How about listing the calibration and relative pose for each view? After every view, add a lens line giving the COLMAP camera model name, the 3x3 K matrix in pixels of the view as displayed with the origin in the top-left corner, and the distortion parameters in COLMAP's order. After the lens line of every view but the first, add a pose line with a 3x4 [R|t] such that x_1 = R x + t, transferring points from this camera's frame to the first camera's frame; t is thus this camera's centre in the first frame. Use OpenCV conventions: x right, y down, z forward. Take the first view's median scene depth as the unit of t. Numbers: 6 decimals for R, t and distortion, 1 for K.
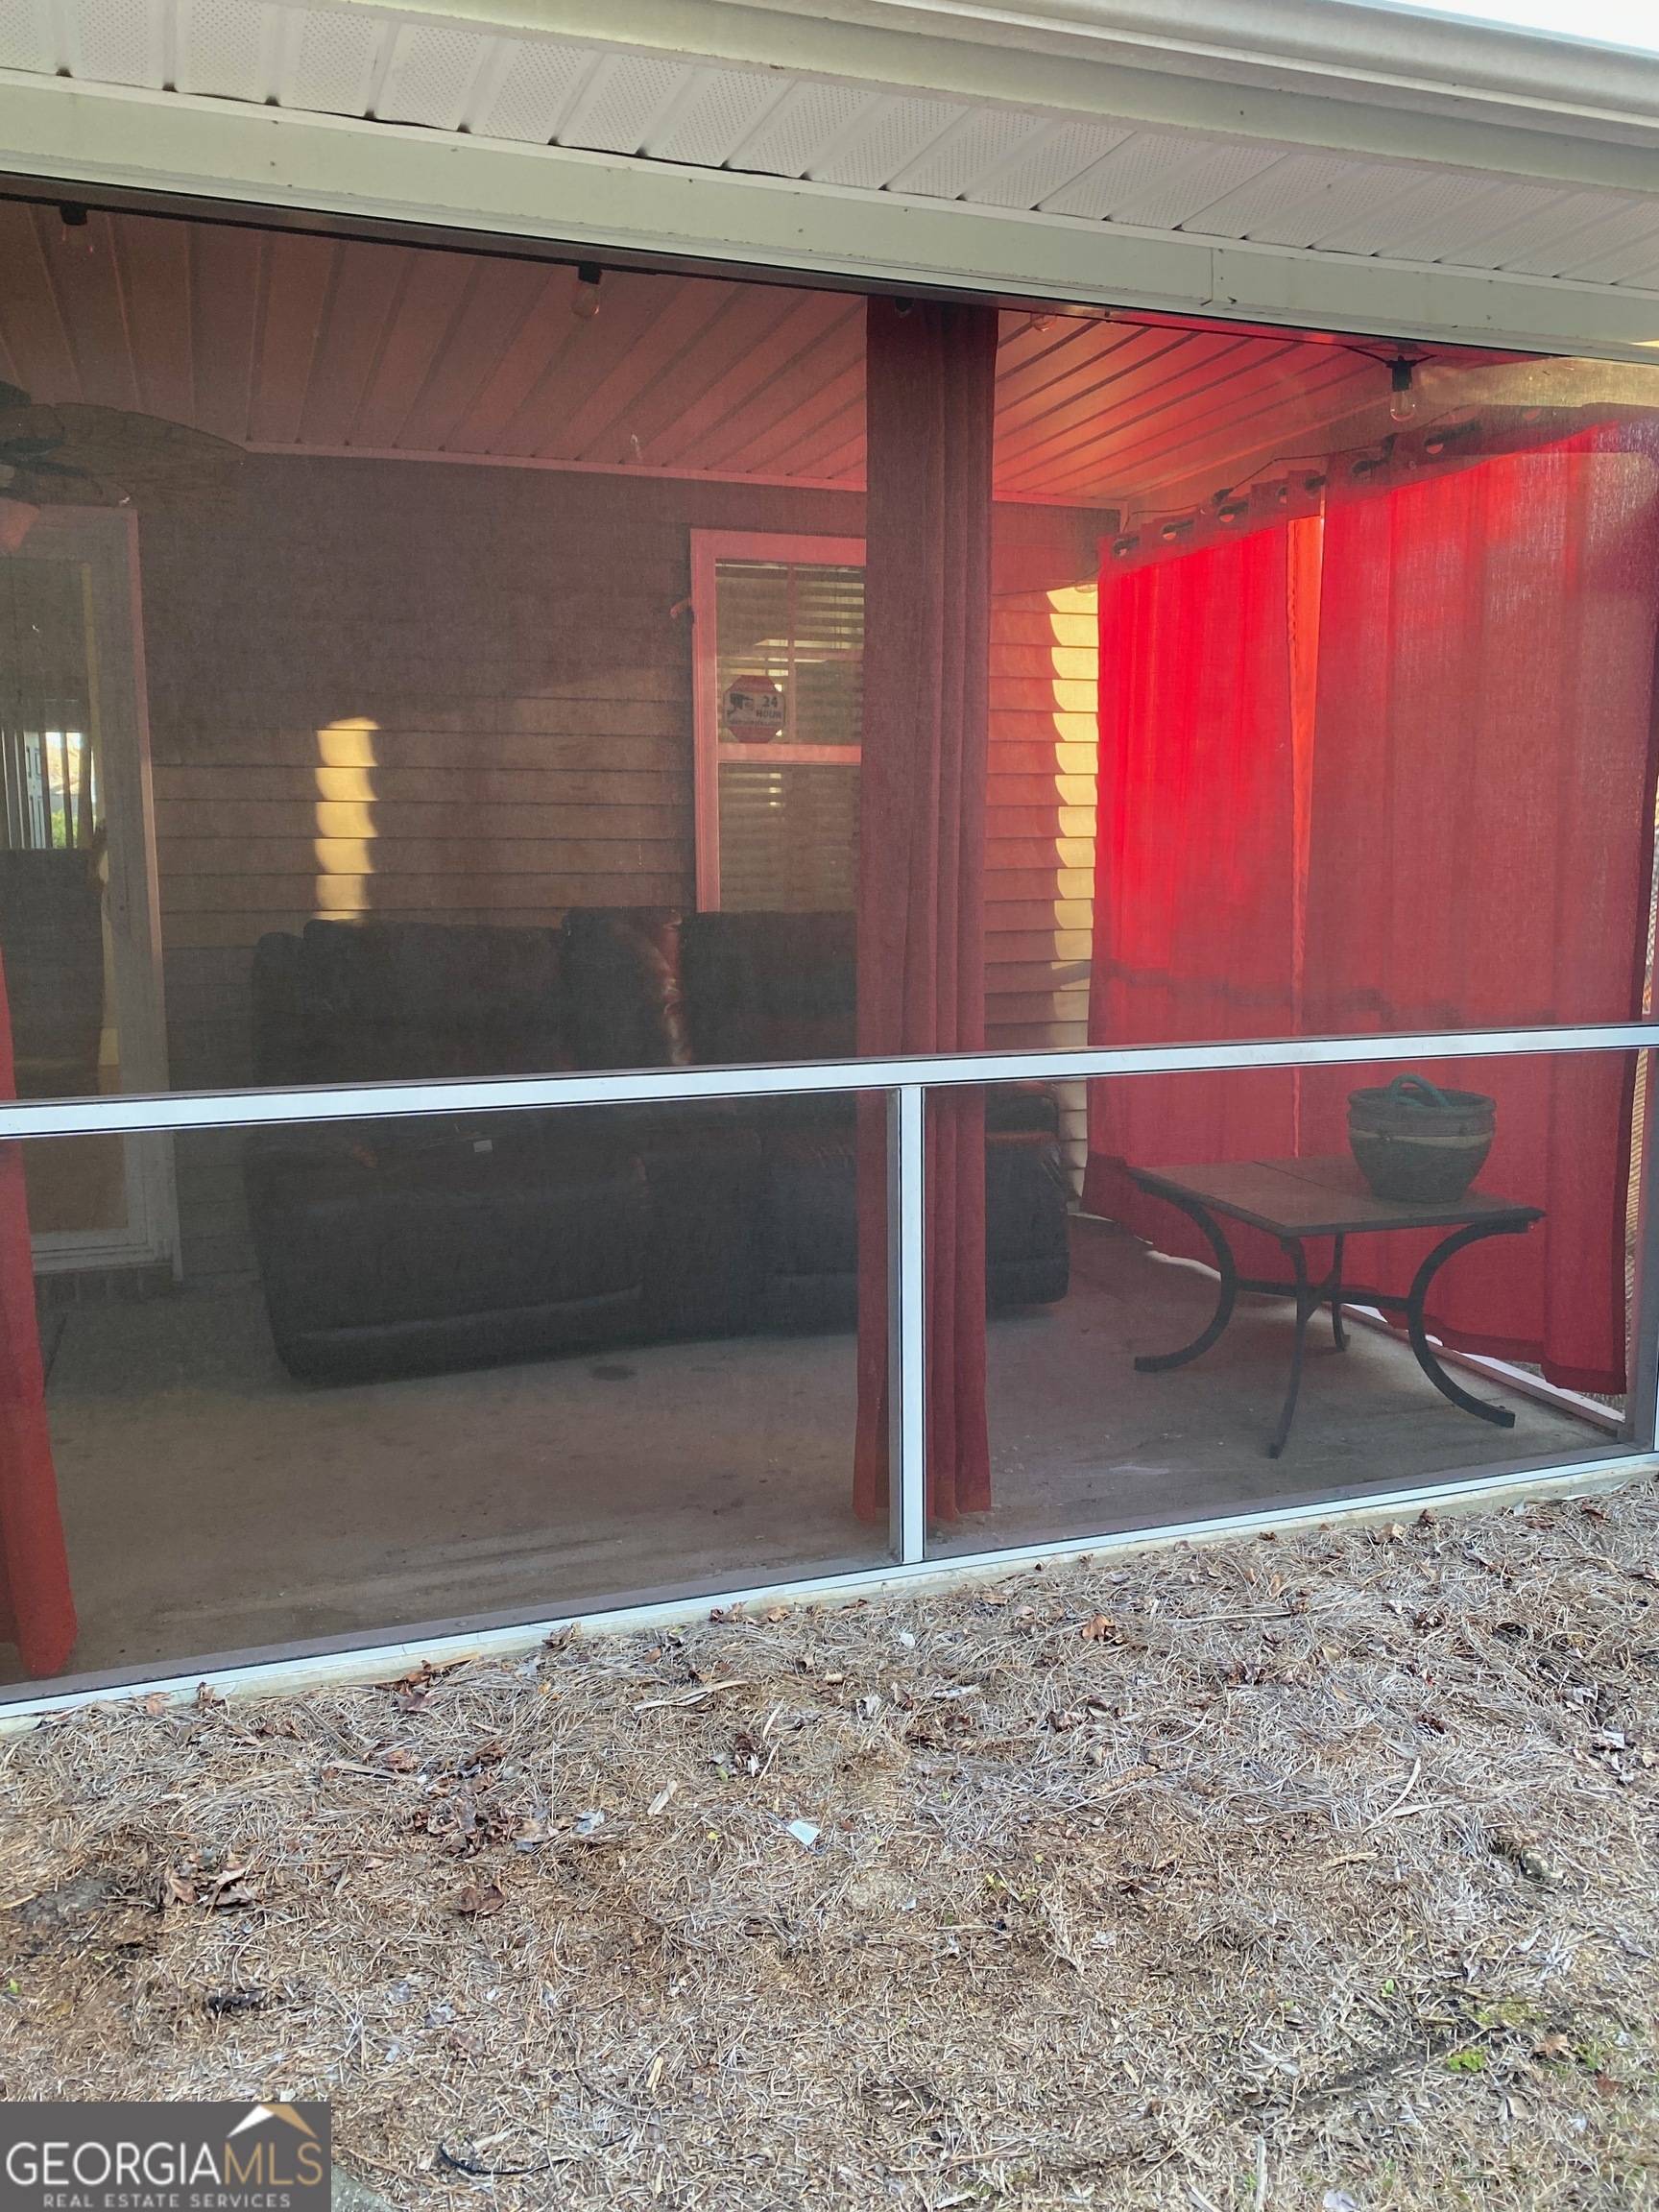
lens RADIAL K [[1680.3, 0, 824.1], [0, 1680.3, 1094.7], [0, 0, 1]] dist [0.012753, -0.004971]
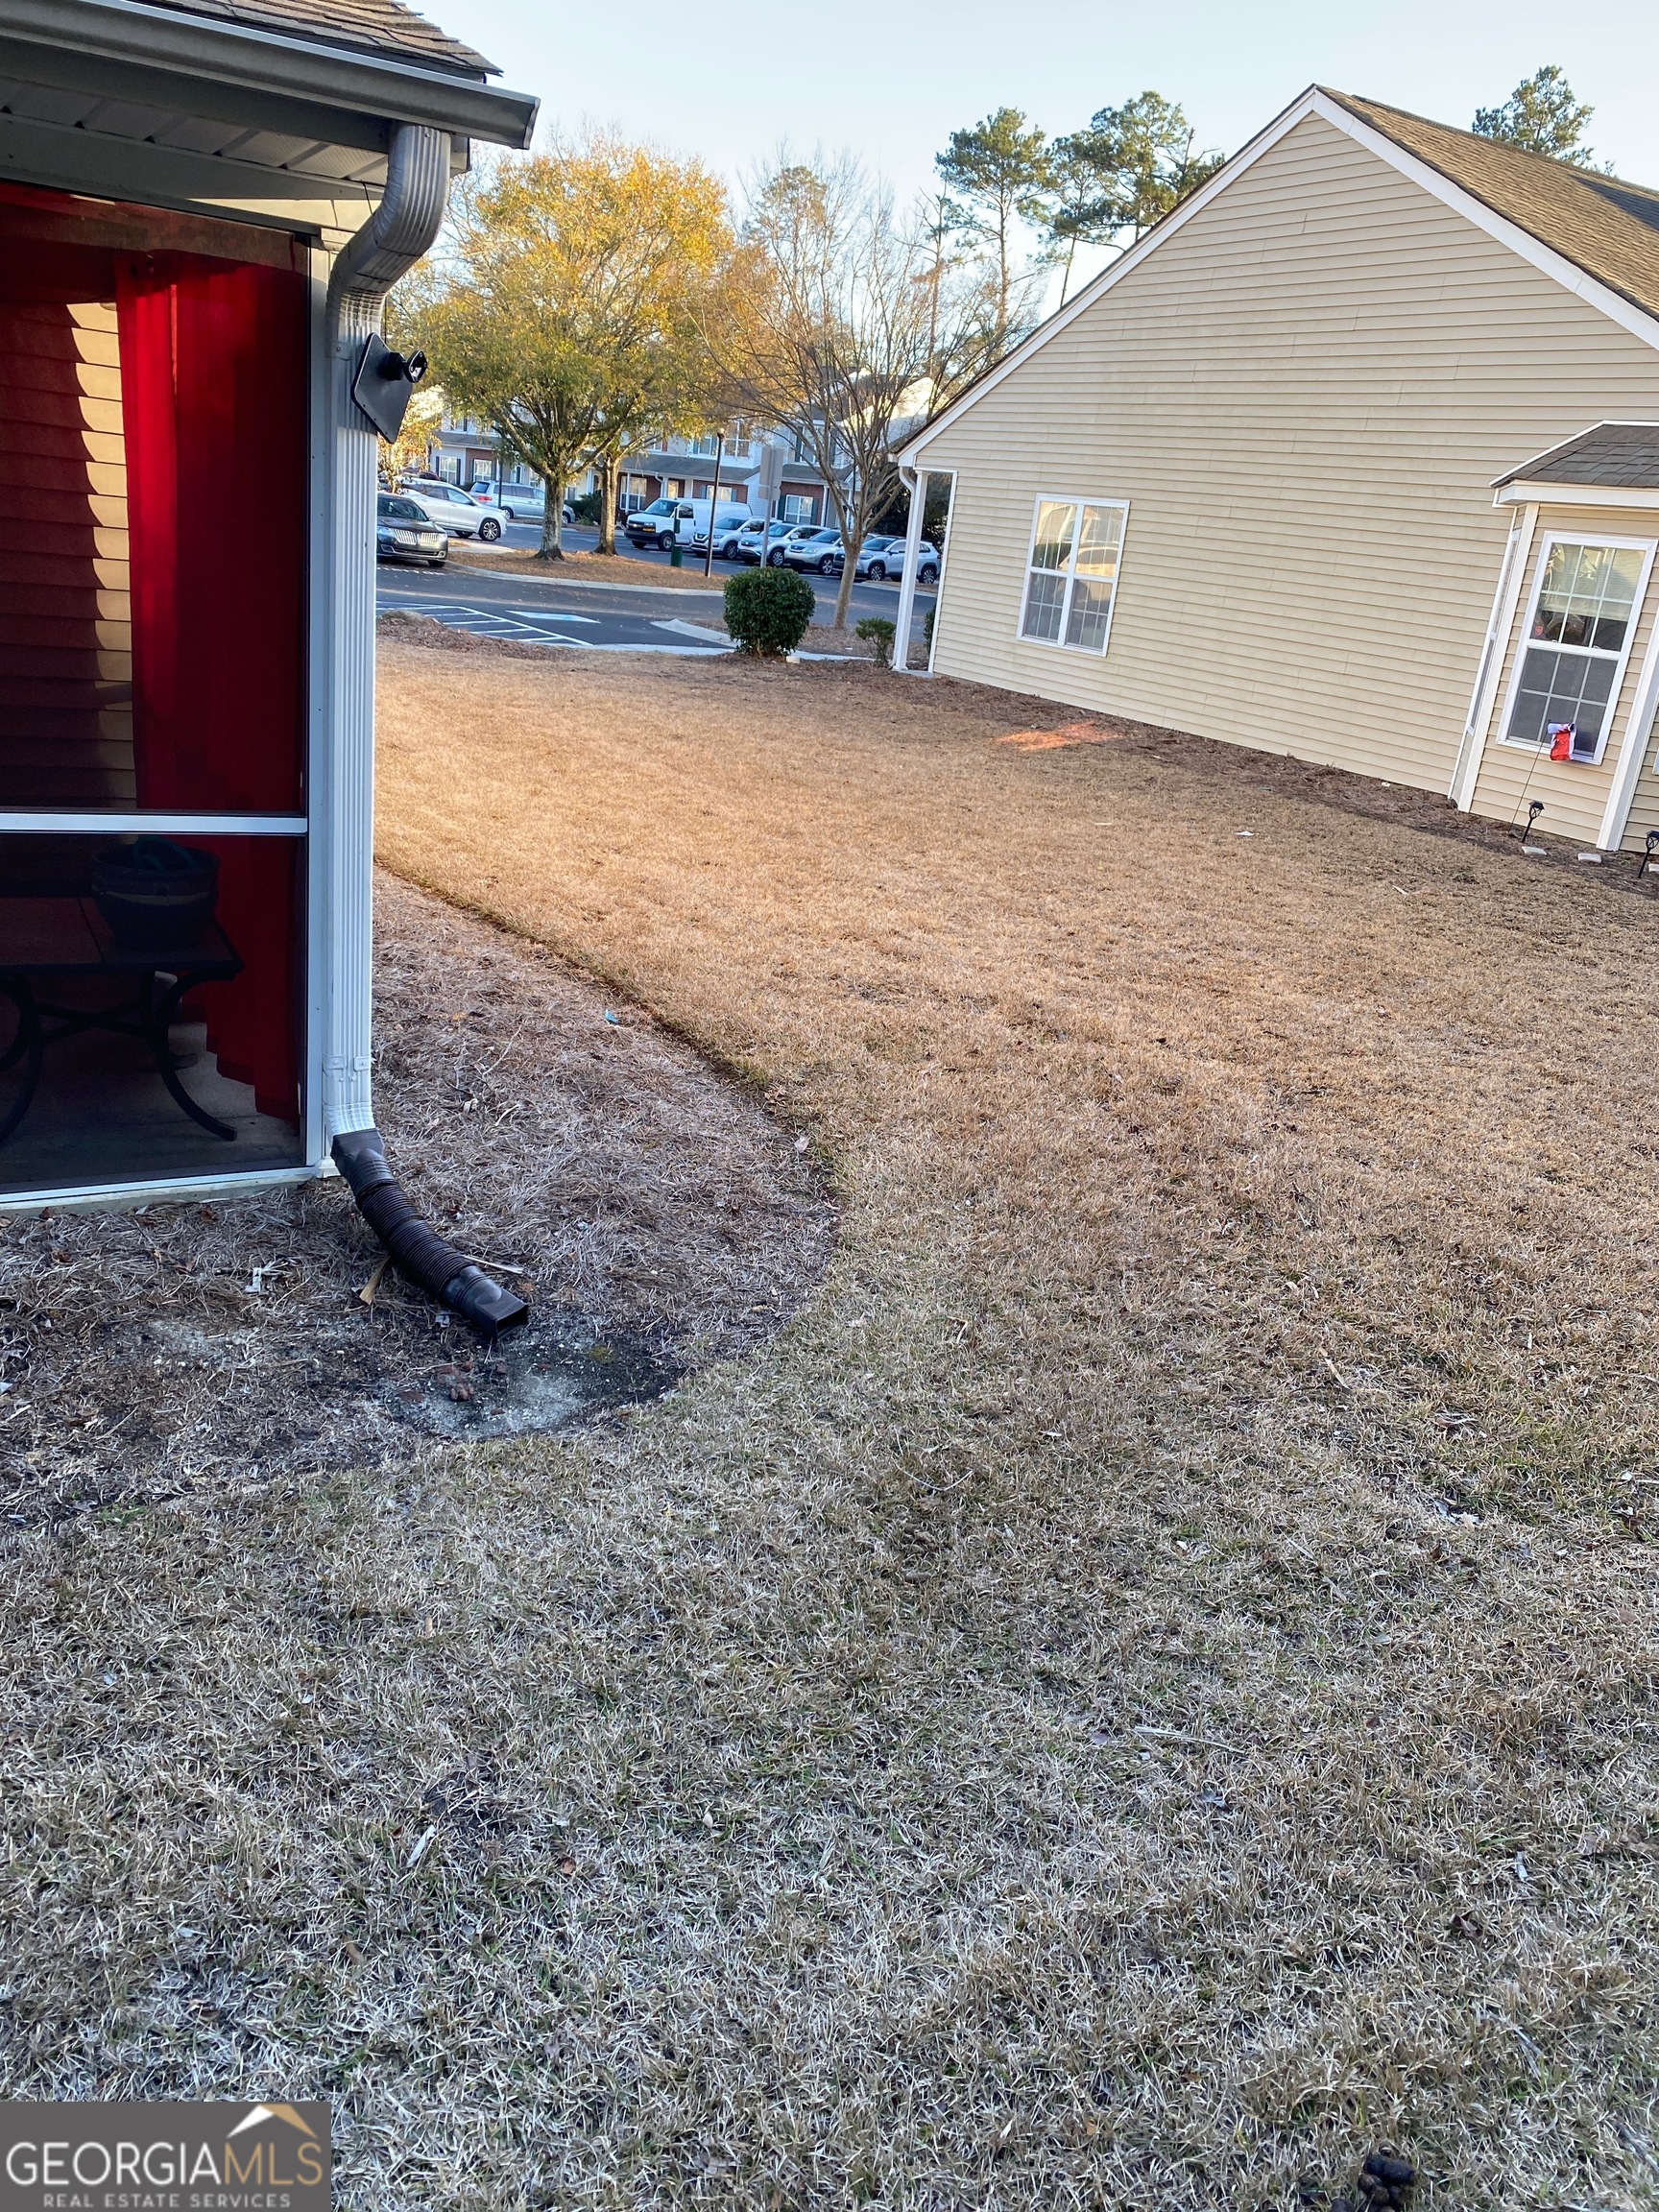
lens RADIAL K [[1680.3, 0, 831.8], [0, 1680.3, 1109.1], [0, 0, 1]] dist [0.012753, -0.004971]
pose [[0.978680, 0.046873, 0.199970, 0.400126], [-0.086649, 0.976953, 0.195074, -0.065087], [-0.186218, -0.208242, 0.960186, -0.153252]]
